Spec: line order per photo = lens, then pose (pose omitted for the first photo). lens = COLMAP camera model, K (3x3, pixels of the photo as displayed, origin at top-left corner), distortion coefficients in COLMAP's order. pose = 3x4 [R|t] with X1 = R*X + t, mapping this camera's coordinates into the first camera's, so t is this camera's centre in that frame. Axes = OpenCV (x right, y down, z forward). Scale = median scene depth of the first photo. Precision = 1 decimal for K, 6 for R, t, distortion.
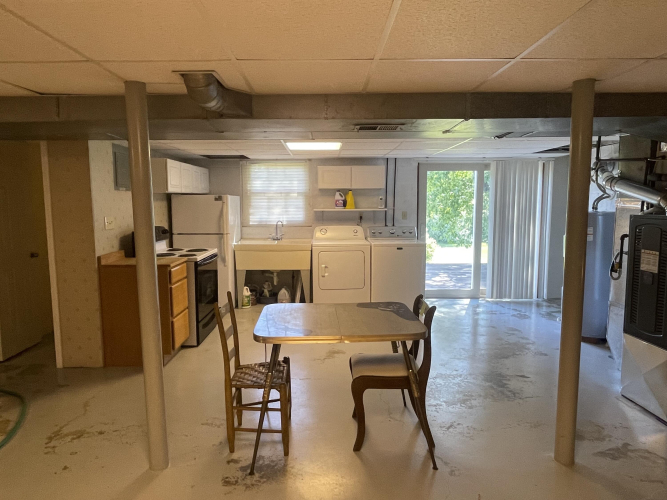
lens RADIAL K [[442.5, 0, 336.4], [0, 442.5, 251.7], [0, 0, 1]] dist [0.001325, -0.012803]
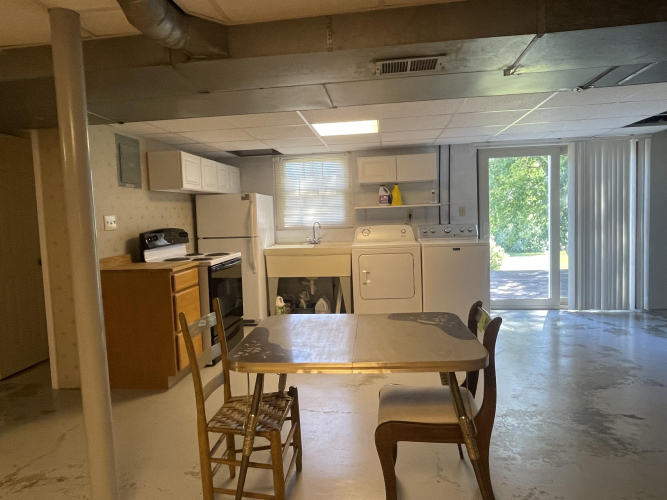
lens RADIAL K [[442.5, 0, 332.2], [0, 442.5, 247.9], [0, 0, 1]] dist [0.001325, -0.012803]
pose [[0.988861, -0.022606, -0.147113, 0.035503], [0.017105, 0.999110, -0.038553, 0.018954], [0.147854, 0.035608, 0.988368, 0.145857]]
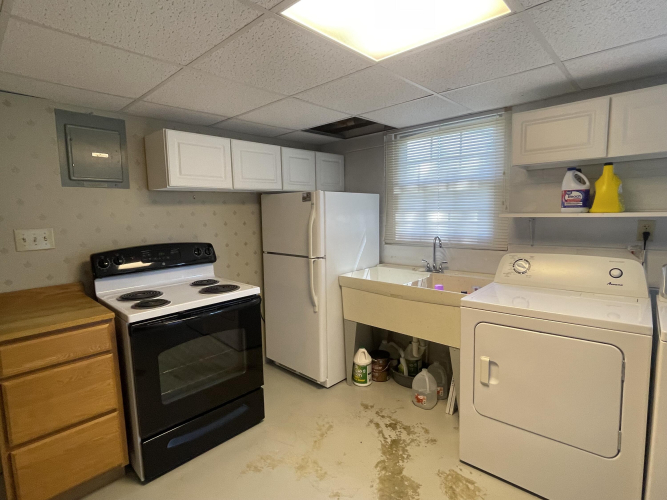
lens RADIAL K [[350.5, 0, 330.5], [0, 350.5, 248.8], [0, 0, 1]] dist [-0.002950, -0.002028]
pose [[0.708875, 0.062310, -0.702577, 0.085830], [-0.061134, 0.997769, 0.026809, -0.065740], [0.702680, 0.023947, 0.711103, 0.688288]]
